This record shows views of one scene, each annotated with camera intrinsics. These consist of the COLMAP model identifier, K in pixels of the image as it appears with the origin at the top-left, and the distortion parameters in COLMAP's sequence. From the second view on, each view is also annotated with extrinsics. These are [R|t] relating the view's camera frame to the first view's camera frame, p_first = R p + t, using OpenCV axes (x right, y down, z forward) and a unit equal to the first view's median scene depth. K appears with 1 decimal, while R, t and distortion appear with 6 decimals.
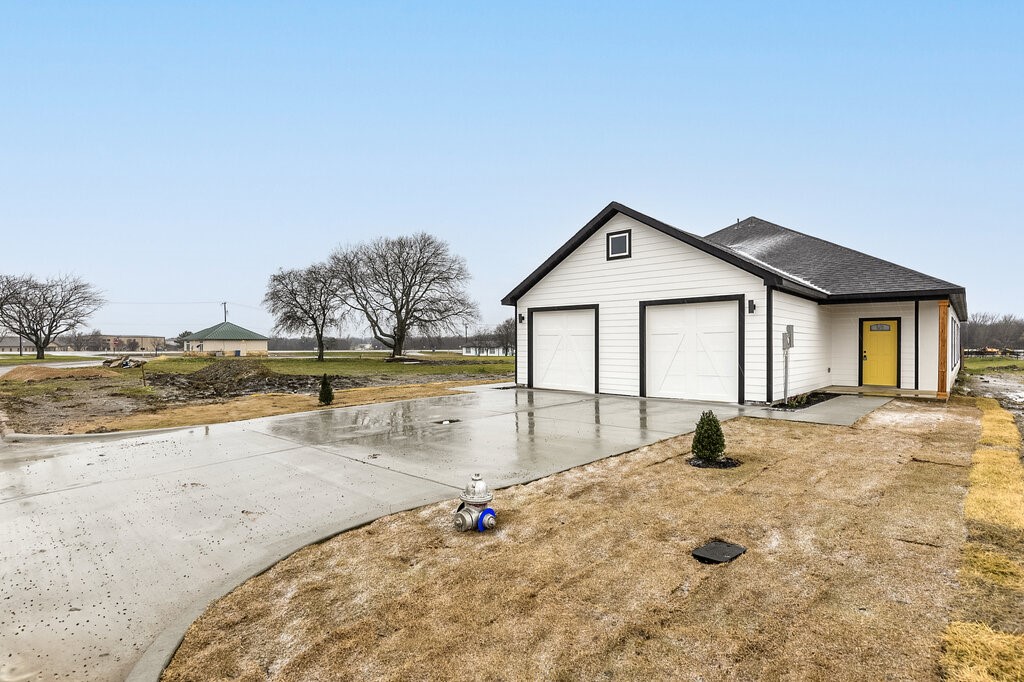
lens RADIAL K [[490.6, 0, 514.9], [0, 490.6, 339.4], [0, 0, 1]] dist [-0.014371, -0.001375]
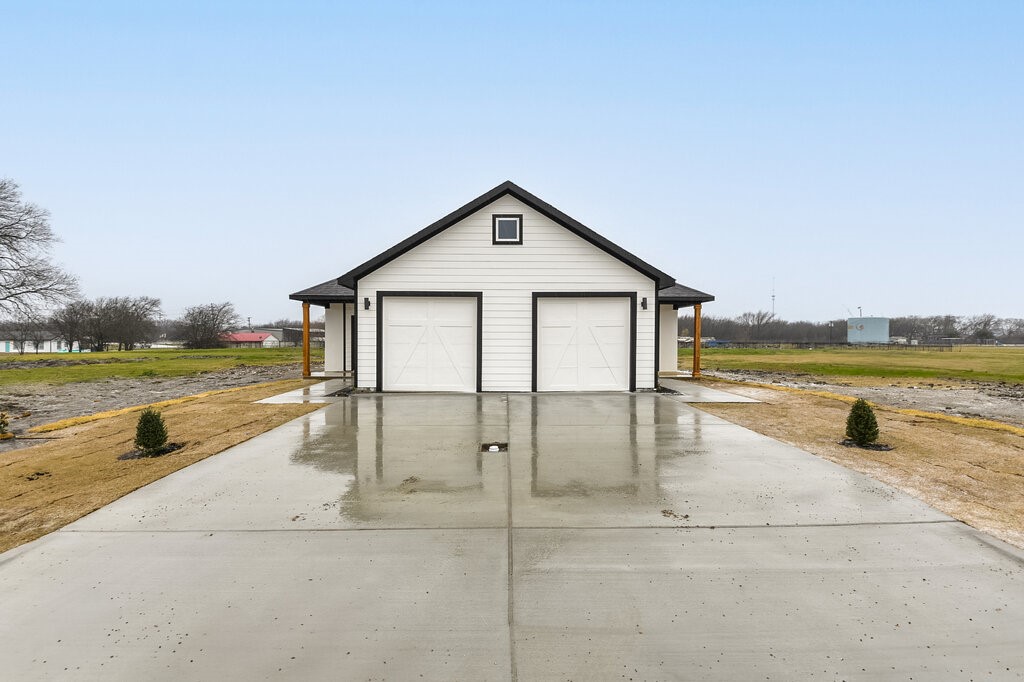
lens RADIAL K [[490.6, 0, 507.6], [0, 490.6, 340.2], [0, 0, 1]] dist [-0.014371, -0.001375]
pose [[0.736417, -0.005493, 0.676505, -0.411614], [-0.007261, 0.999845, 0.016024, 0.000552], [-0.676488, -0.016712, 0.736264, 0.318839]]
